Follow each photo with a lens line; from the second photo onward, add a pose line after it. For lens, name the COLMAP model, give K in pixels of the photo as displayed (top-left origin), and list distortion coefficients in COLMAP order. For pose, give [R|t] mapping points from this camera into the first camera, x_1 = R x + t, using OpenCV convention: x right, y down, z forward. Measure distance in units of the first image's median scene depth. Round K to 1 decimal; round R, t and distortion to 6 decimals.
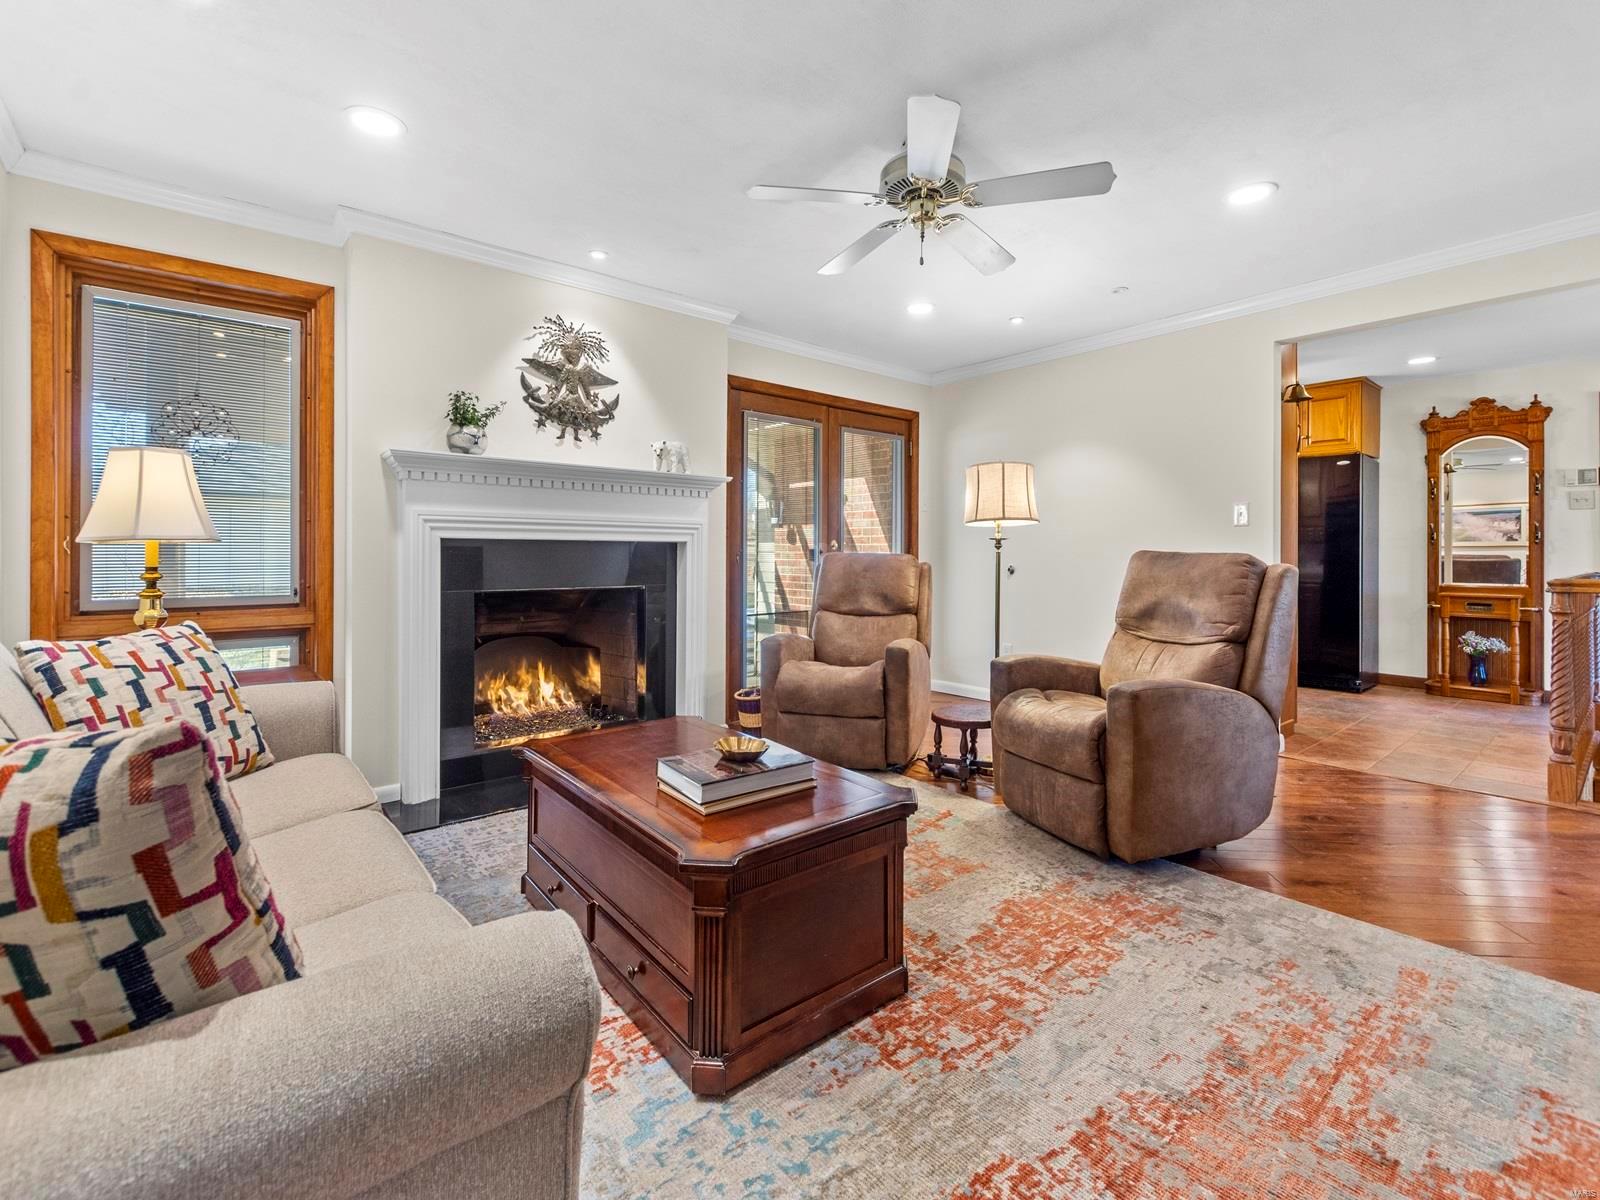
lens RADIAL K [[699.2, 0, 800.4], [0, 699.2, 549.9], [0, 0, 1]] dist [0.000968, -0.000013]
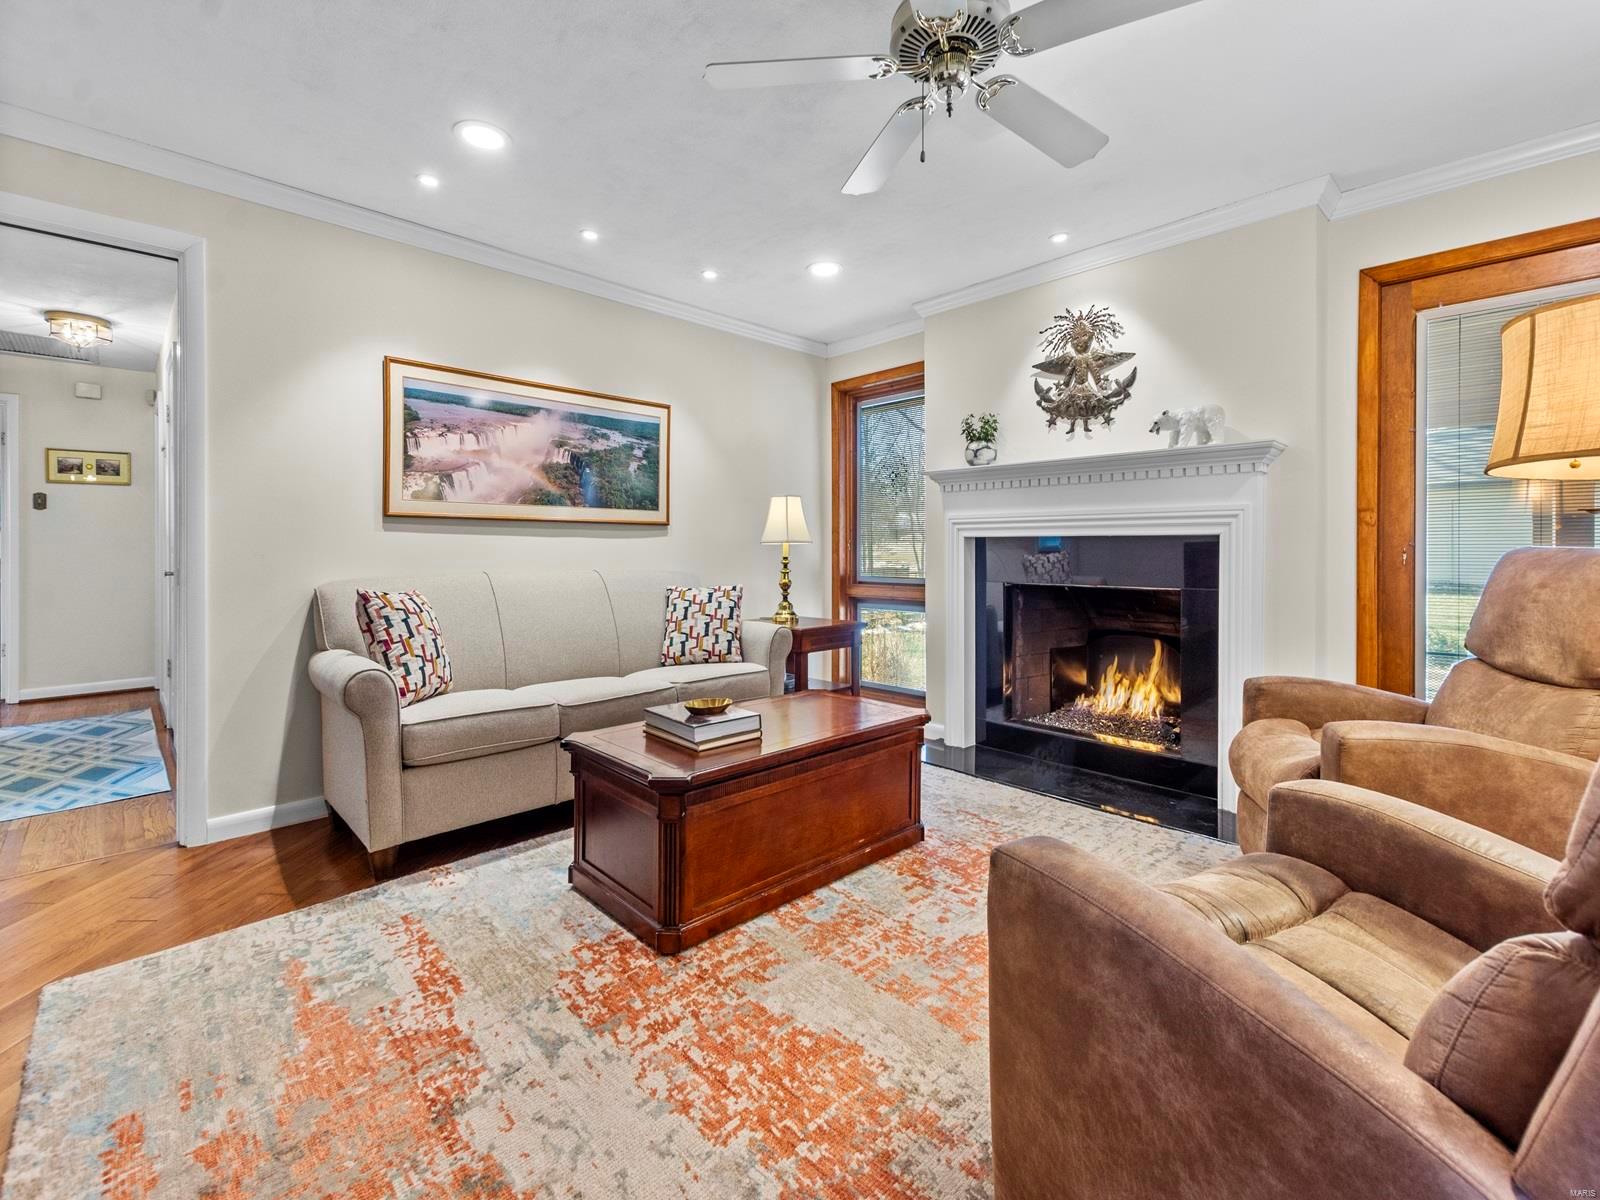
lens RADIAL K [[699.2, 0, 809.4], [0, 699.2, 547.1], [0, 0, 1]] dist [0.000968, -0.000013]
pose [[0.097812, -0.003542, -0.995199, 1.050243], [0.005875, 0.999978, -0.002982, 0.003853], [0.995188, -0.005555, 0.097831, 0.940984]]
